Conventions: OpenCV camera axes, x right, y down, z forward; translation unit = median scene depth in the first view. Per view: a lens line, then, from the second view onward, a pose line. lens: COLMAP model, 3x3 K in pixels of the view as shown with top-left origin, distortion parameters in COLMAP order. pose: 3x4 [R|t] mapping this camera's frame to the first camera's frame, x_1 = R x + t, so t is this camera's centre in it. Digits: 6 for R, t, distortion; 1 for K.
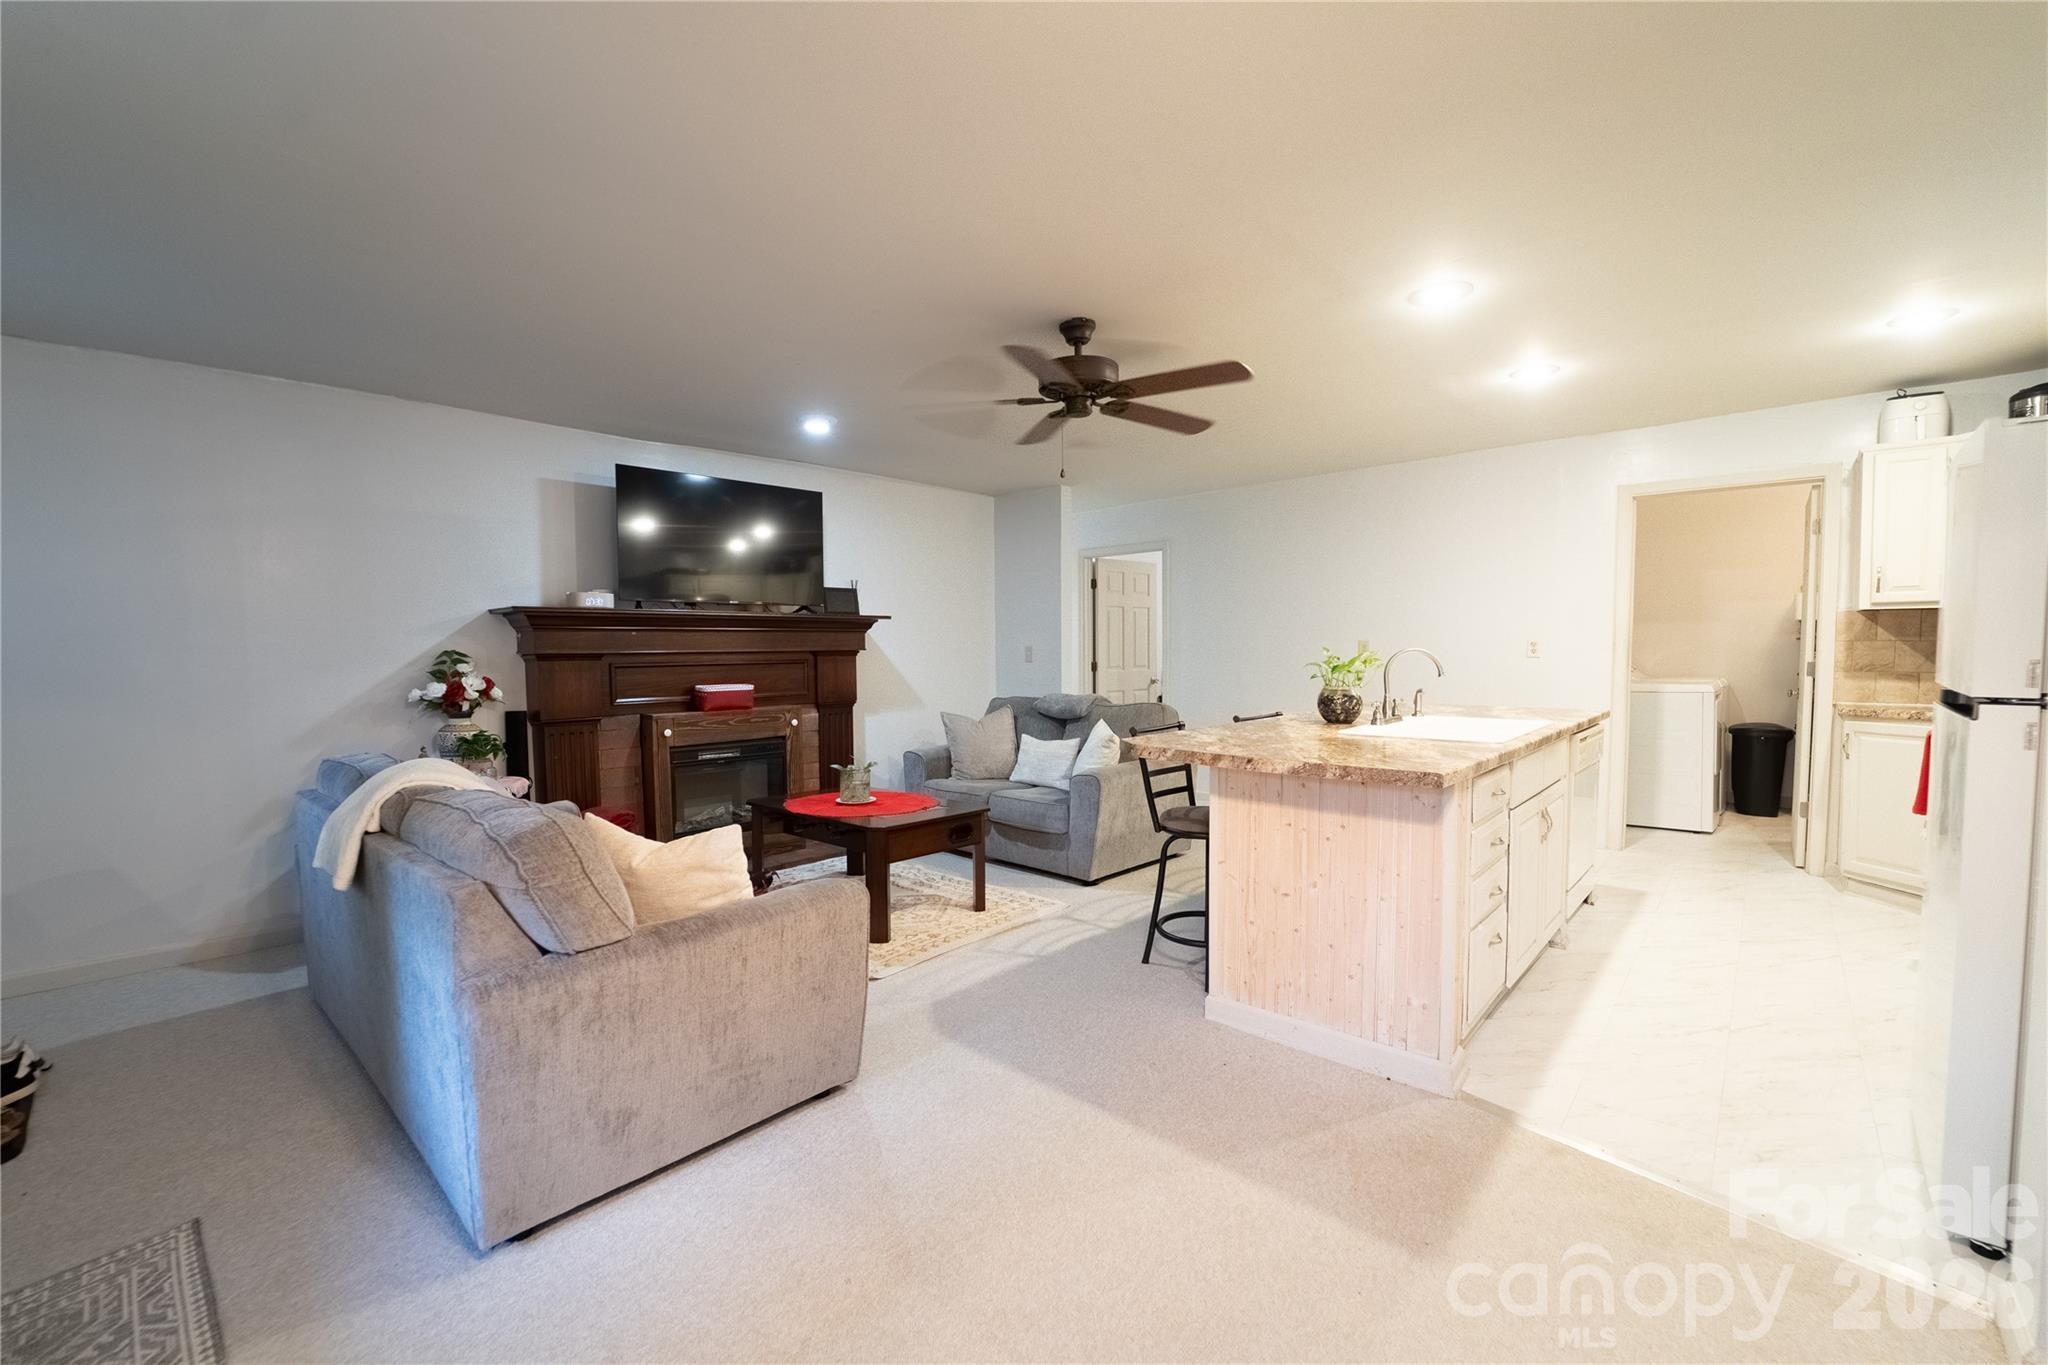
lens RADIAL K [[852.6, 0, 1037.0], [0, 852.6, 672.4], [0, 0, 1]] dist [0.000156, 0.000082]
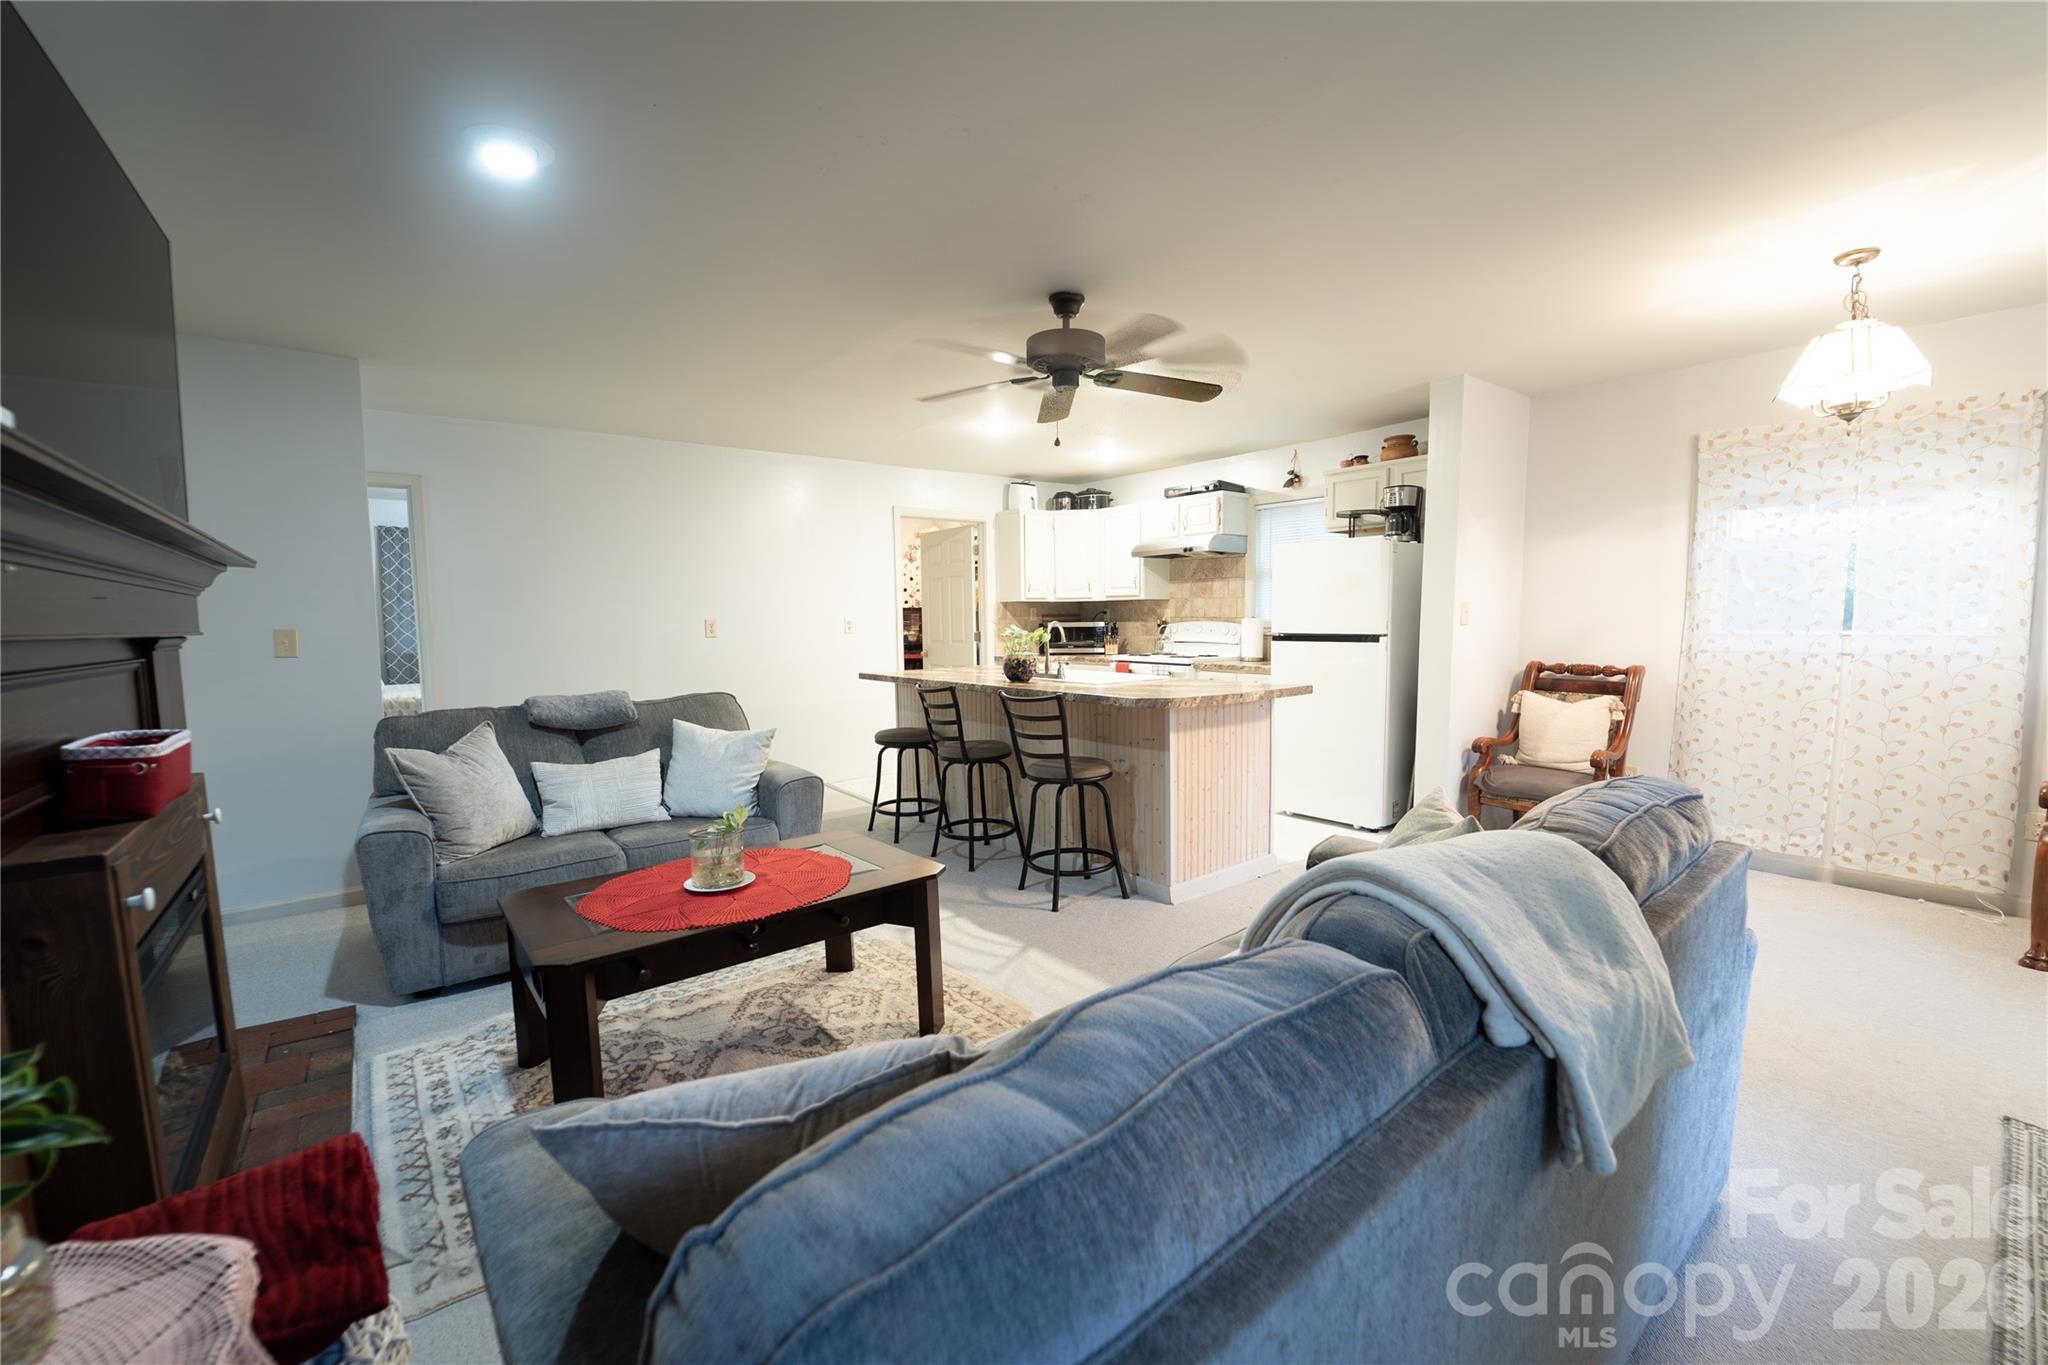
lens RADIAL K [[835.3, 0, 1028.8], [0, 835.3, 690.1], [0, 0, 1]] dist [-0.016928, 0.000262]
pose [[0.155014, -0.078111, 0.984819, -0.660024], [0.042493, 0.996474, 0.072346, -0.012704], [-0.986998, 0.030633, 0.157786, 0.627326]]
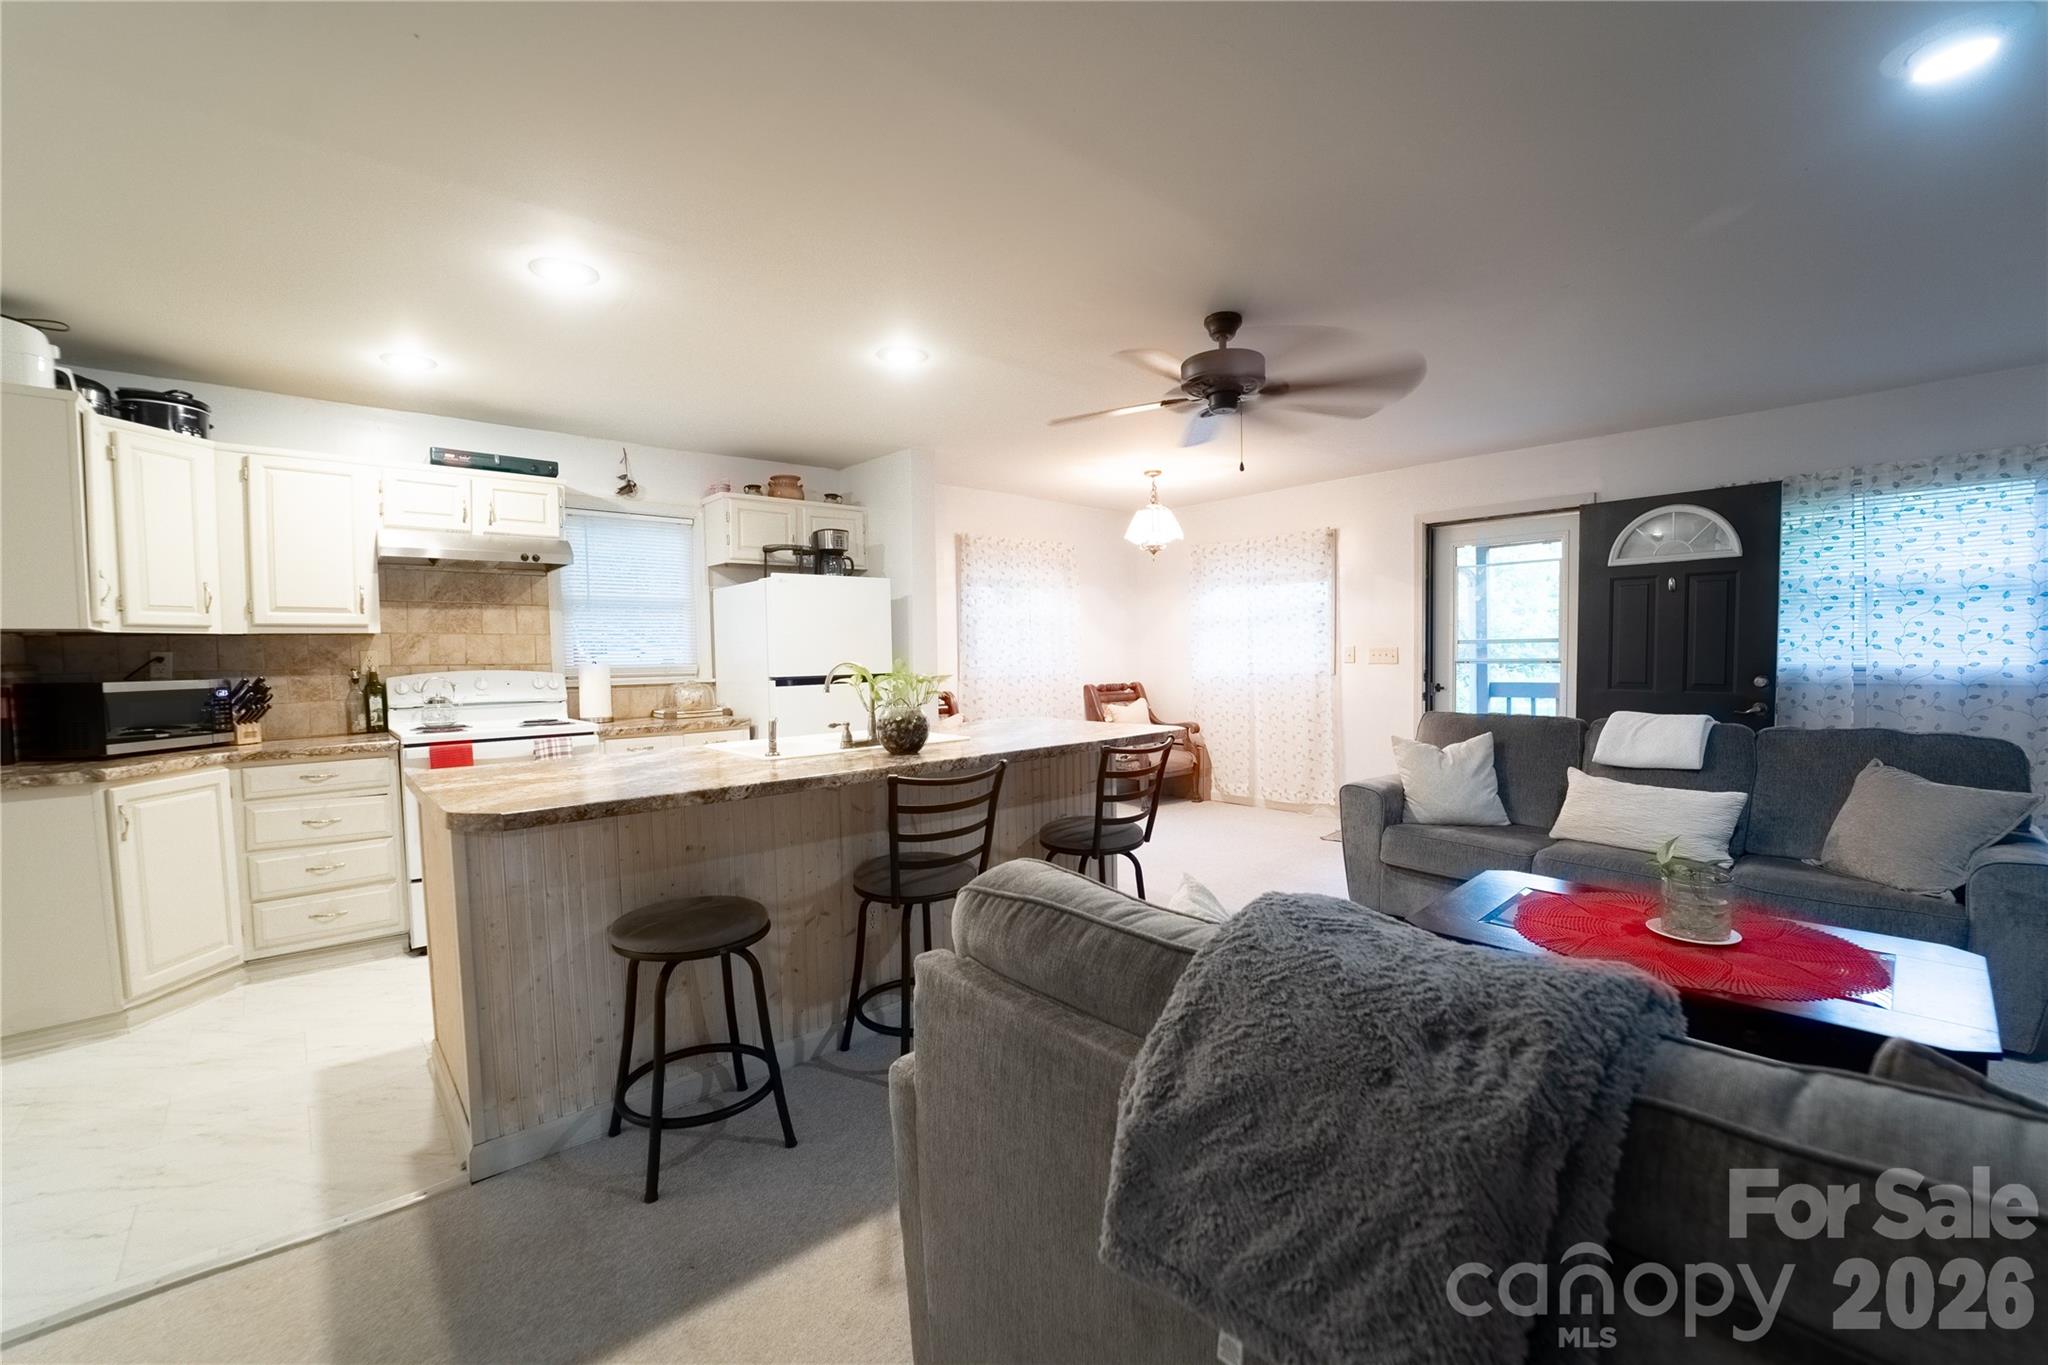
lens RADIAL K [[824.6, 0, 1012.3], [0, 824.6, 682.2], [0, 0, 1]] dist [-0.022819, 0.000016]
pose [[-0.994014, 0.024407, 0.106492, 0.145725], [0.032119, 0.996936, 0.071316, -0.046700], [-0.104425, 0.074310, -0.991753, 1.380014]]
